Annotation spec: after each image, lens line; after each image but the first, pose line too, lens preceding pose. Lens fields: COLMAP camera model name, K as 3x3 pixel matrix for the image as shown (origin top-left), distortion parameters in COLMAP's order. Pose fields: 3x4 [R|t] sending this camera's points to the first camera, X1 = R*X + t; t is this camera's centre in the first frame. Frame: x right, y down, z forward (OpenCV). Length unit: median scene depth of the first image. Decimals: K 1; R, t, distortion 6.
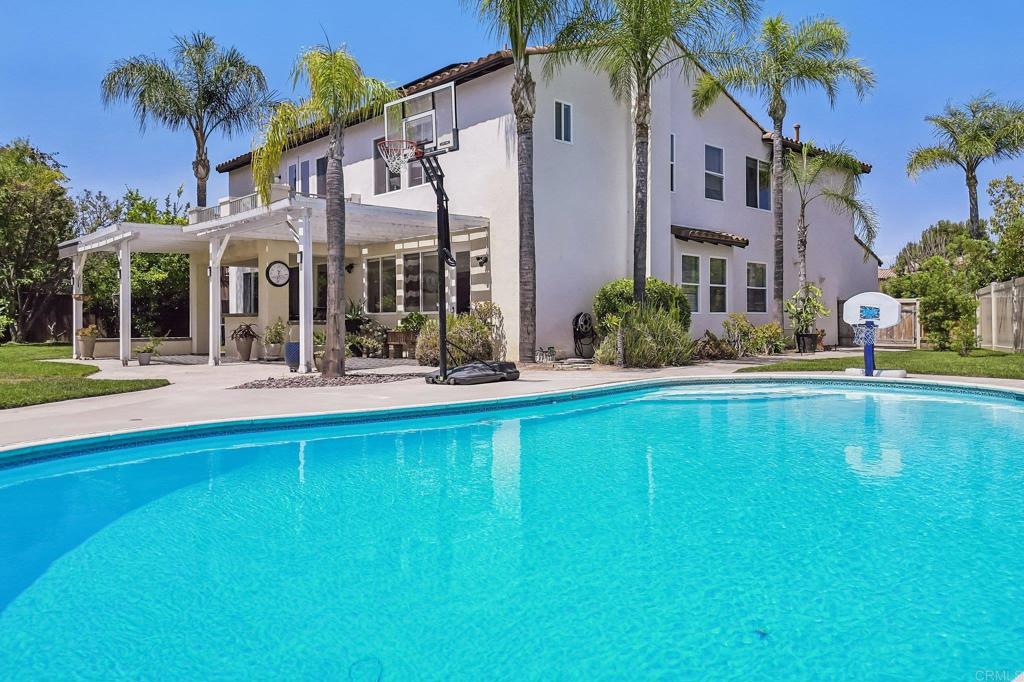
lens RADIAL K [[731.0, 0, 518.4], [0, 731.0, 337.7], [0, 0, 1]] dist [0.048340, -0.022868]
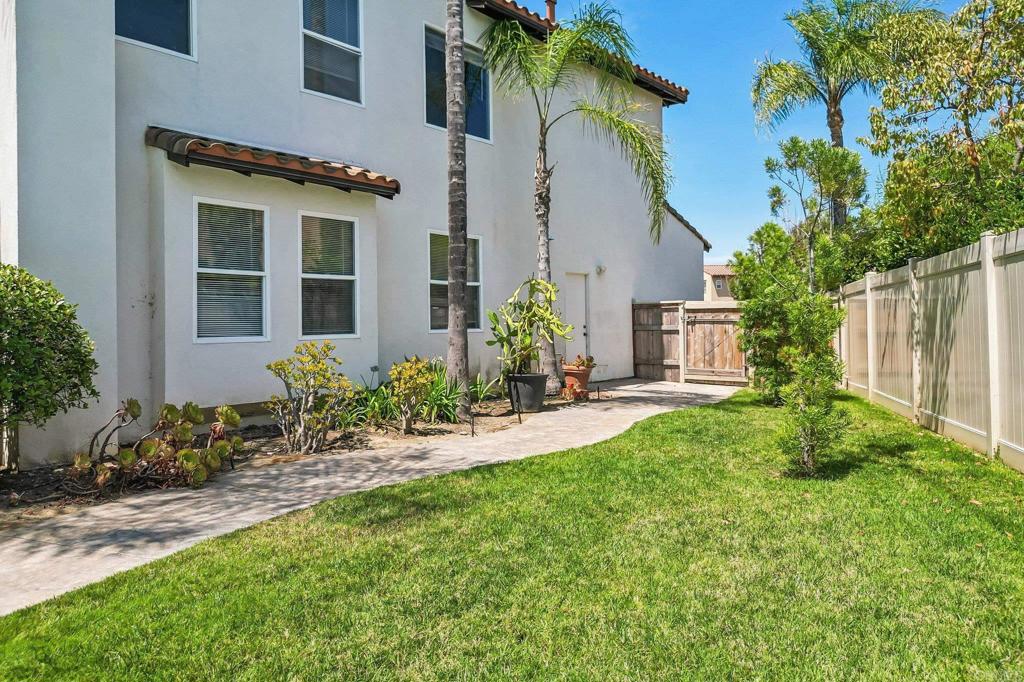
lens RADIAL K [[731.0, 0, 505.6], [0, 731.0, 344.3], [0, 0, 1]] dist [0.048340, -0.022868]
pose [[0.992490, -0.012108, 0.121721, 0.320172], [0.010752, 0.999873, 0.011787, -0.032011], [-0.121849, -0.010390, 0.992494, 0.514941]]
